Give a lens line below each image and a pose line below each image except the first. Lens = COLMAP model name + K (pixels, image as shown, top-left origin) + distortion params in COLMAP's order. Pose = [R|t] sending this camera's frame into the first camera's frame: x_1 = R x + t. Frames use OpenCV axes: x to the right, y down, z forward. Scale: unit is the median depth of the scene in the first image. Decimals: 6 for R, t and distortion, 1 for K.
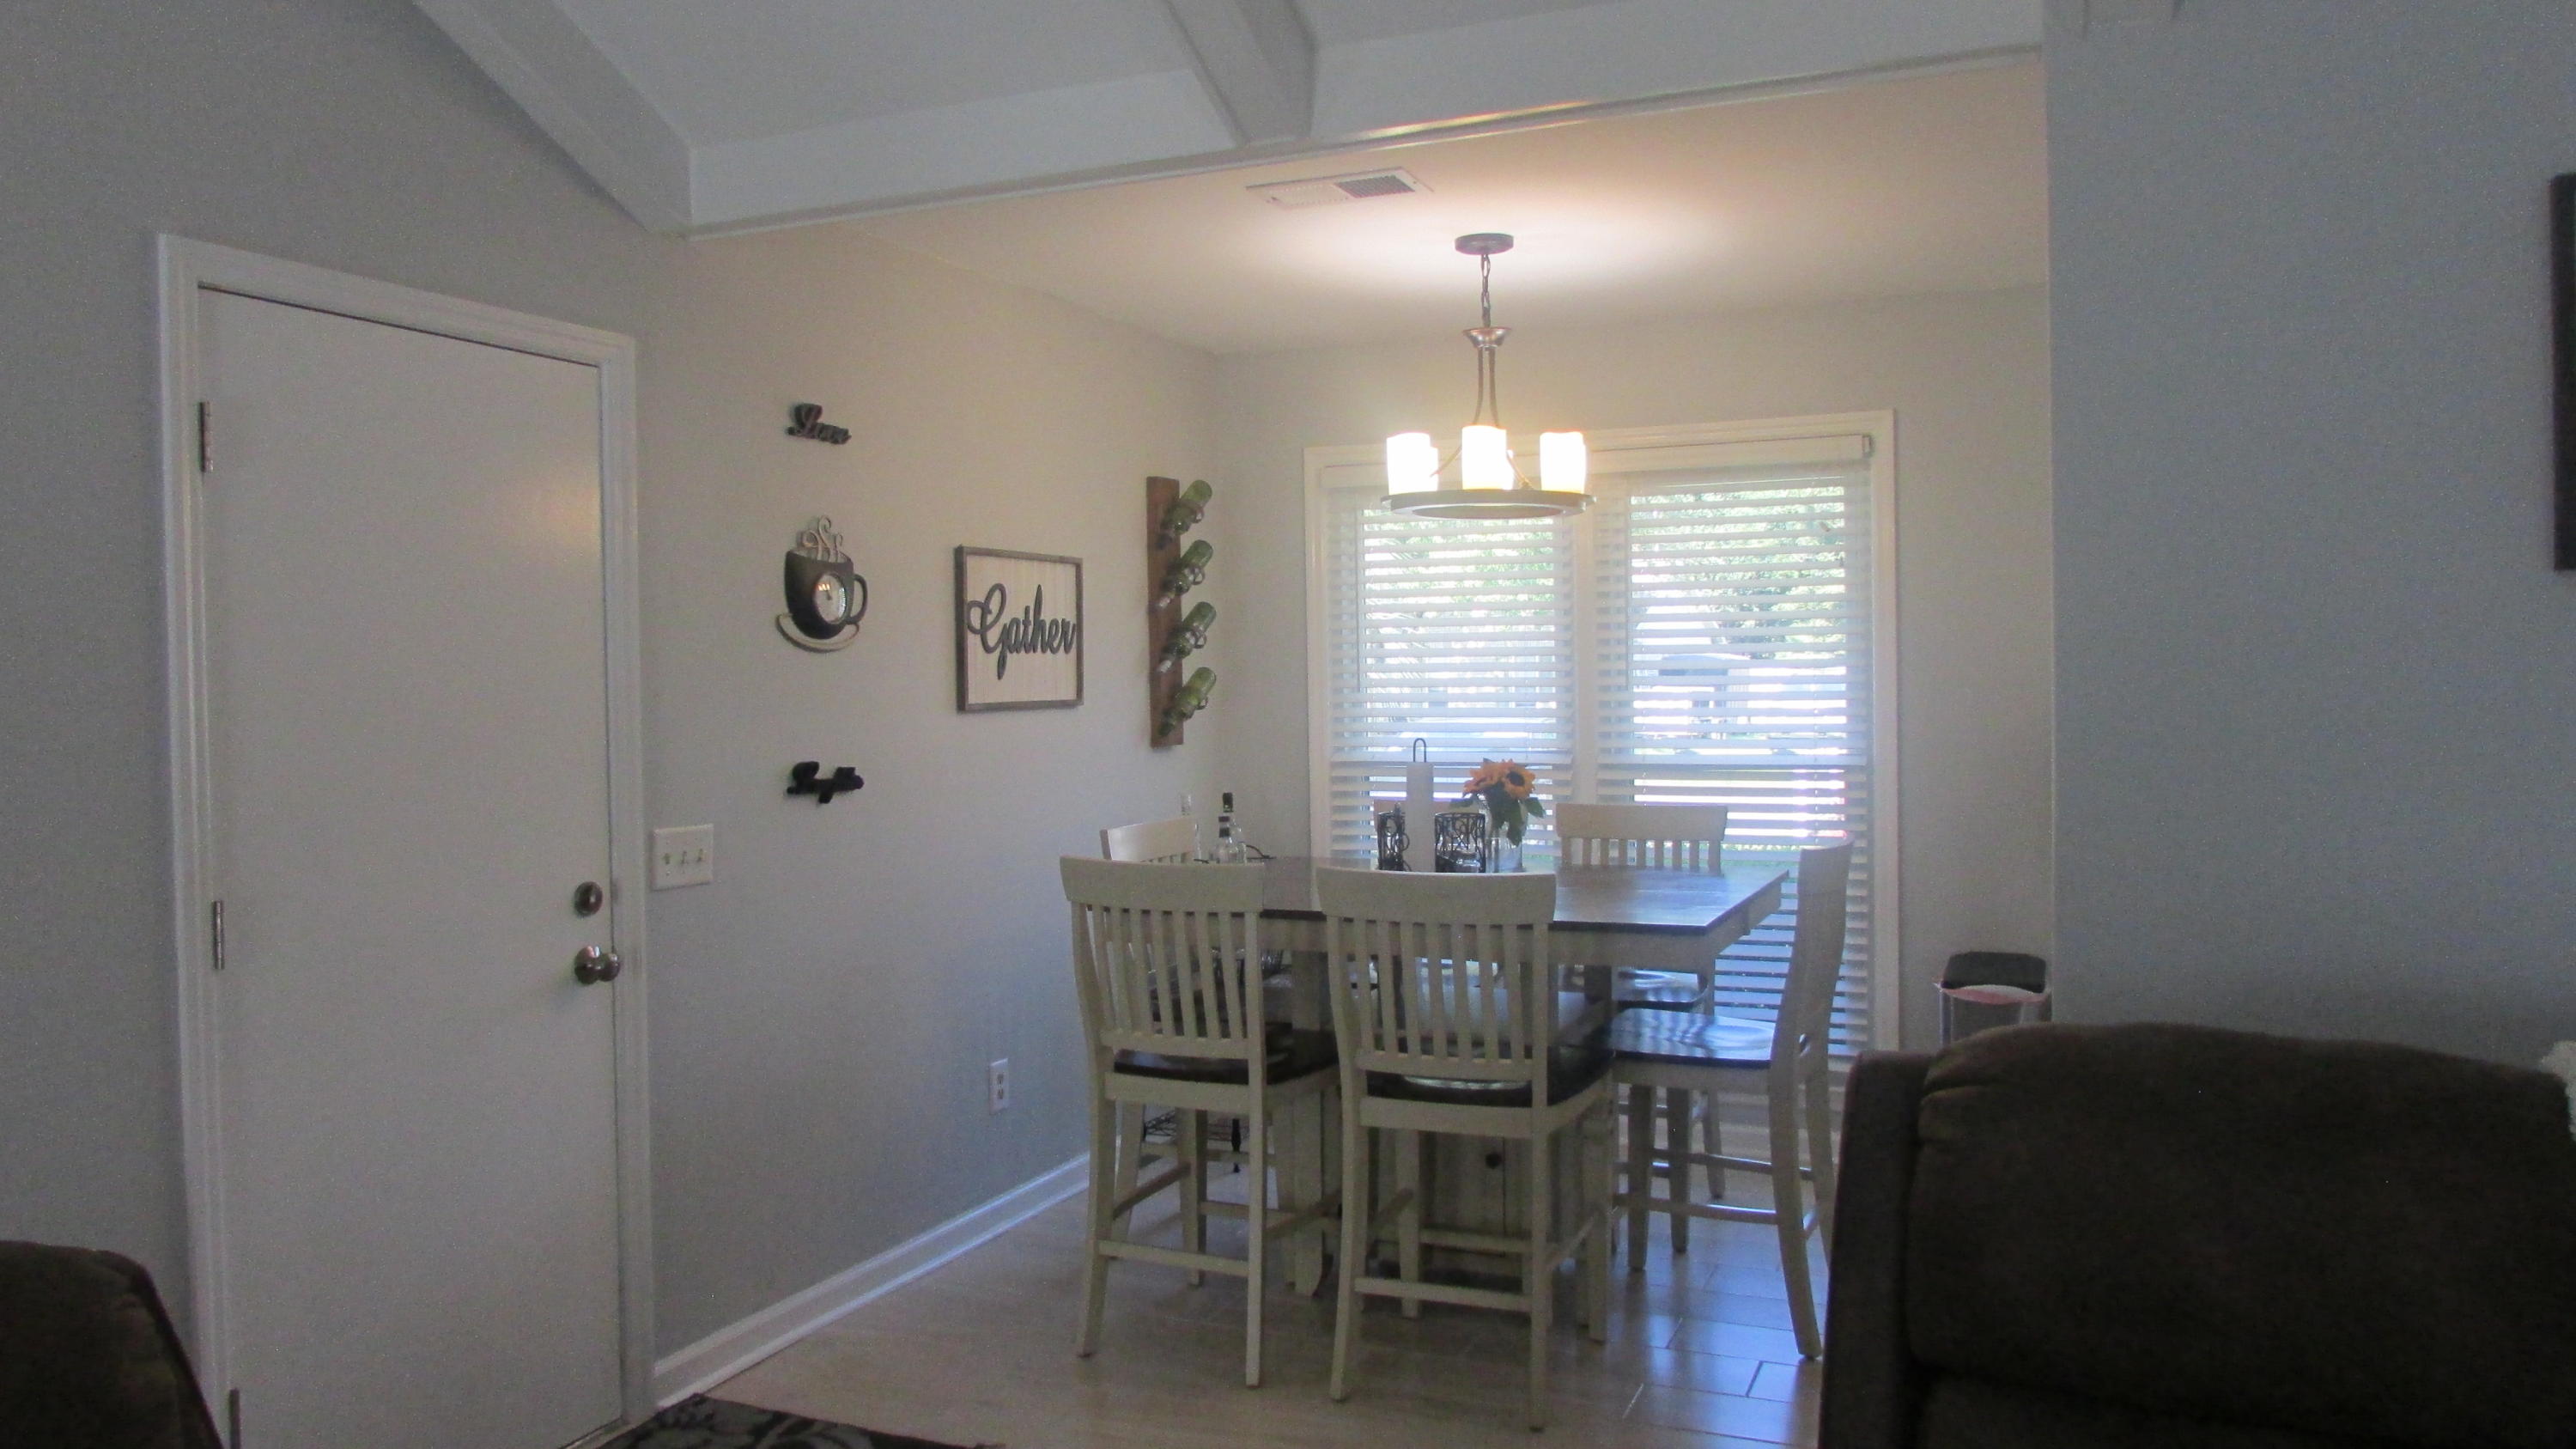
lens RADIAL K [[1833.9, 0, 1294.8], [0, 1833.9, 721.7], [0, 0, 1]] dist [-0.031107, 0.005660]
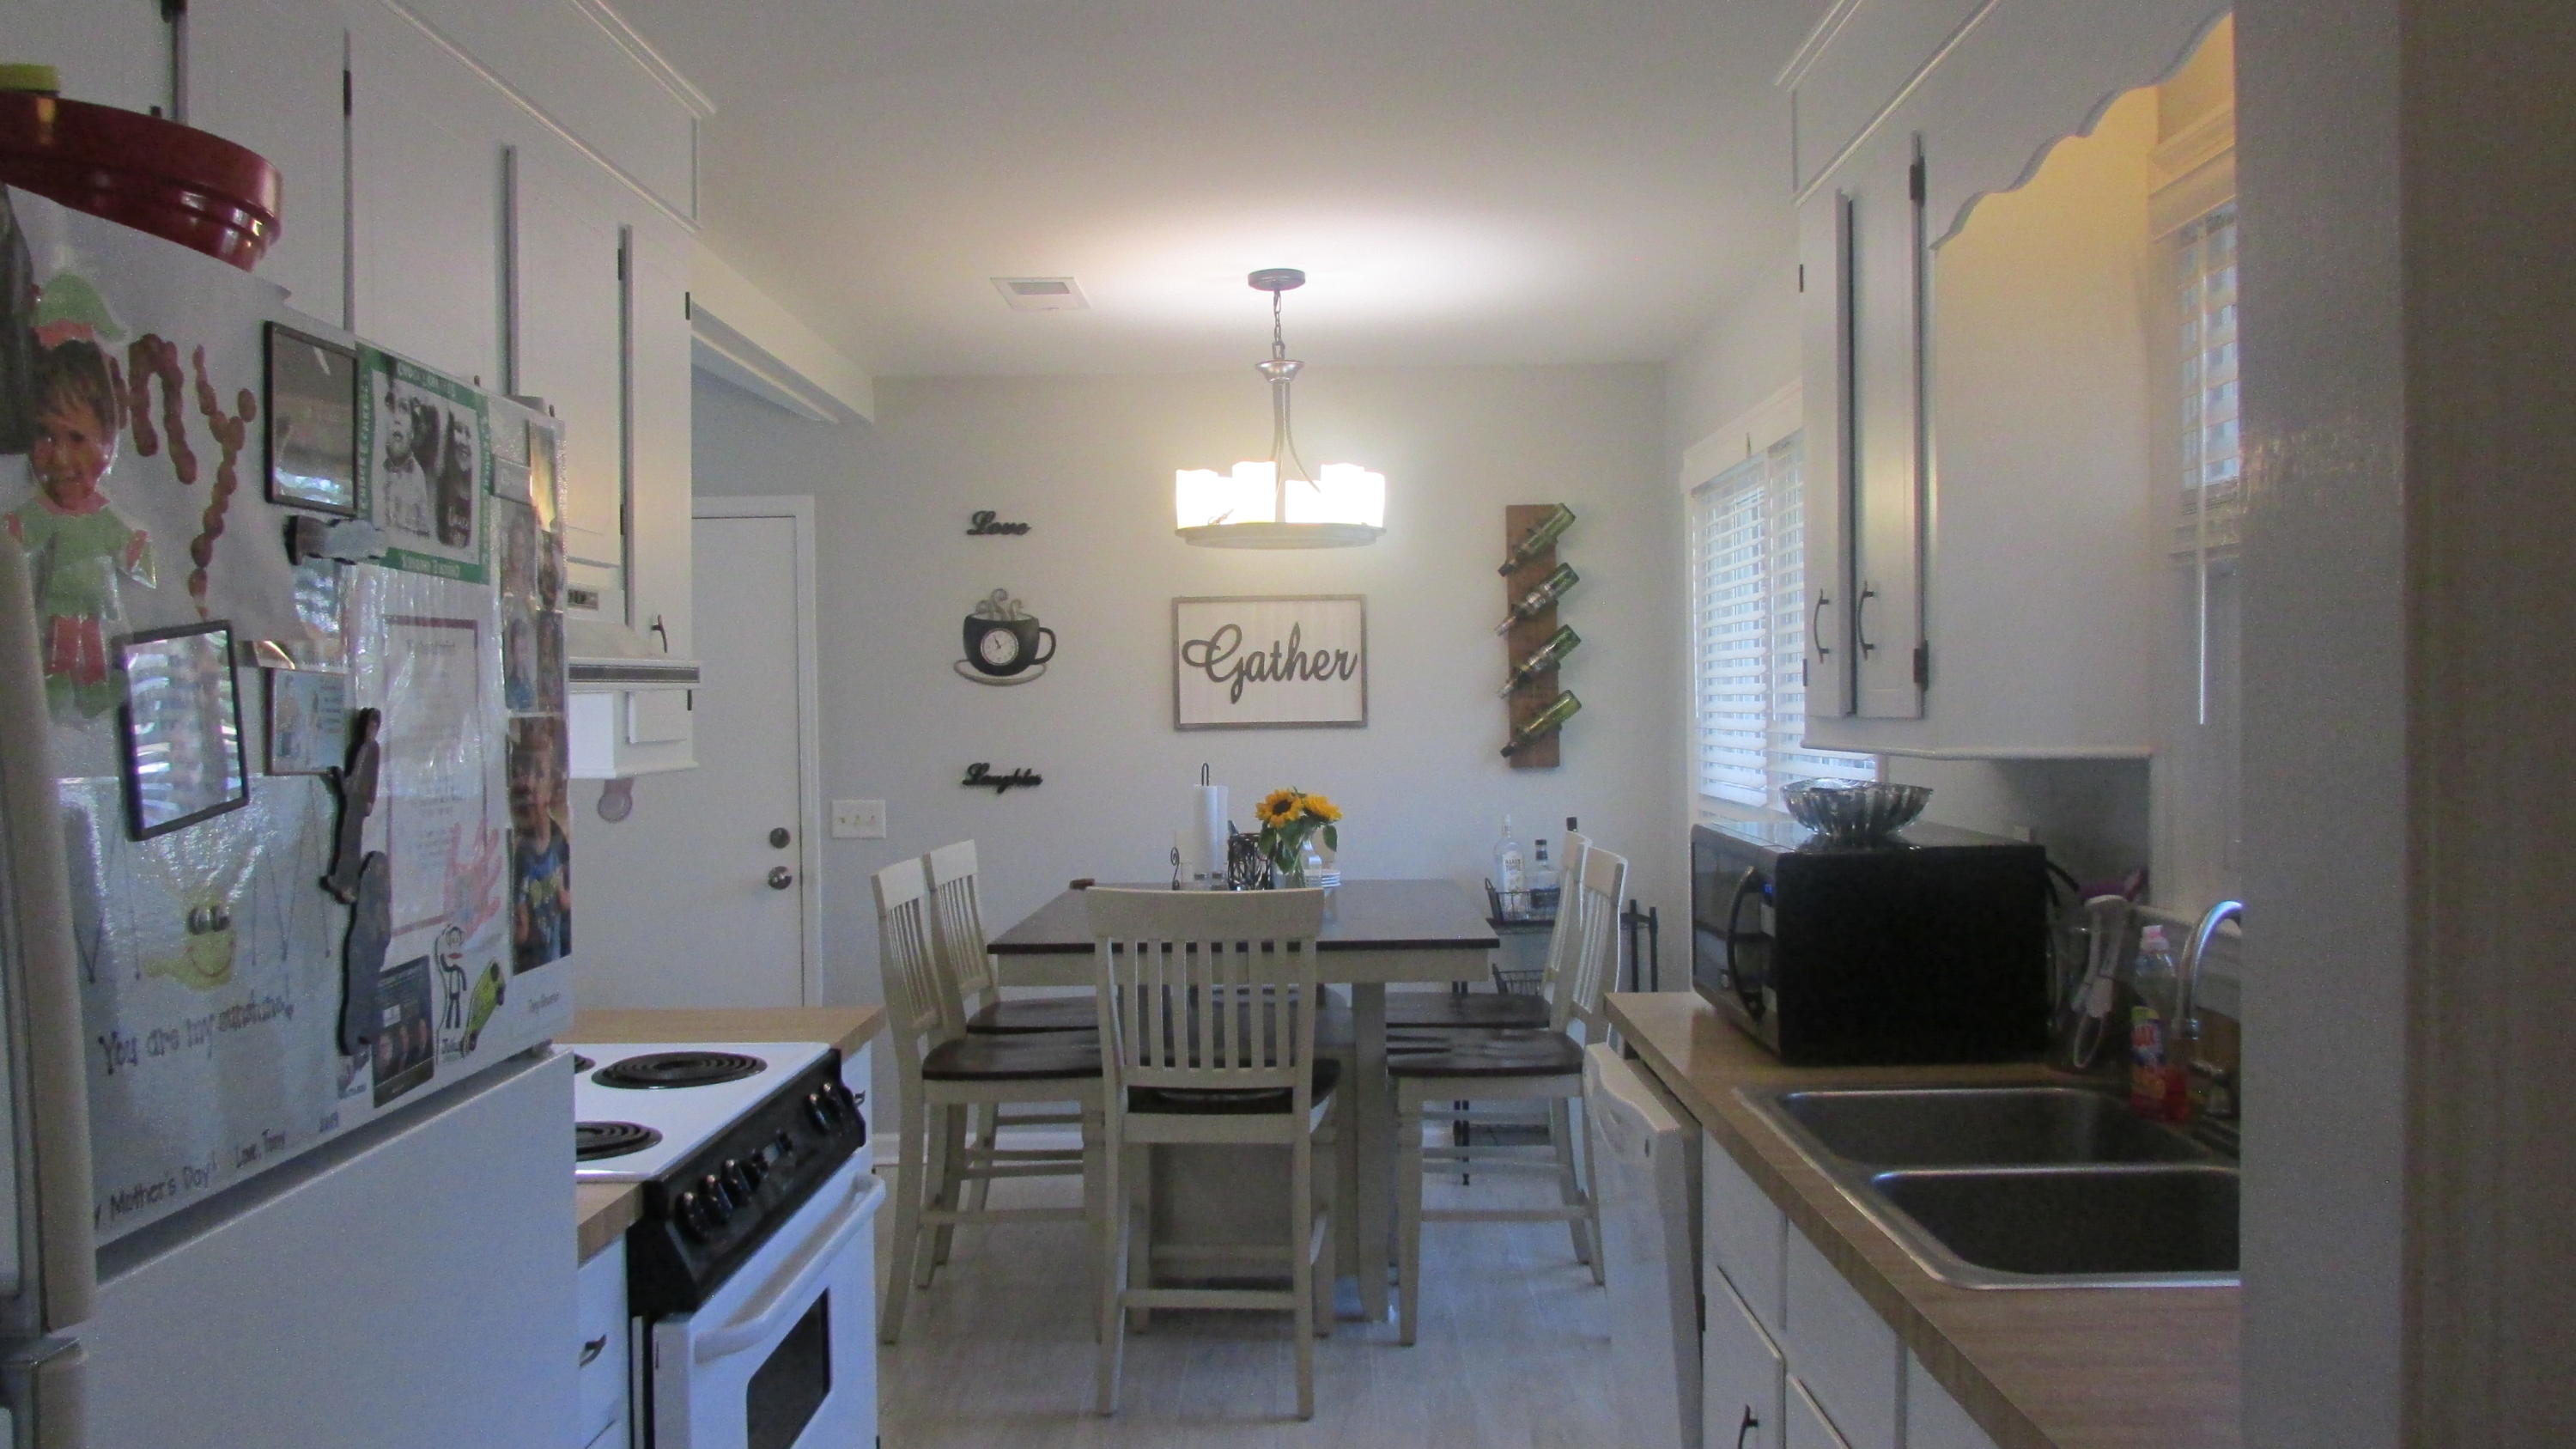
lens RADIAL K [[1833.9, 0, 1274.6], [0, 1833.9, 726.2], [0, 0, 1]] dist [-0.031107, 0.005660]
pose [[0.385153, 0.024704, -0.922522, 1.044473], [-0.014753, 0.999679, 0.020611, -0.036278], [0.922735, 0.005672, 0.385394, 0.607436]]
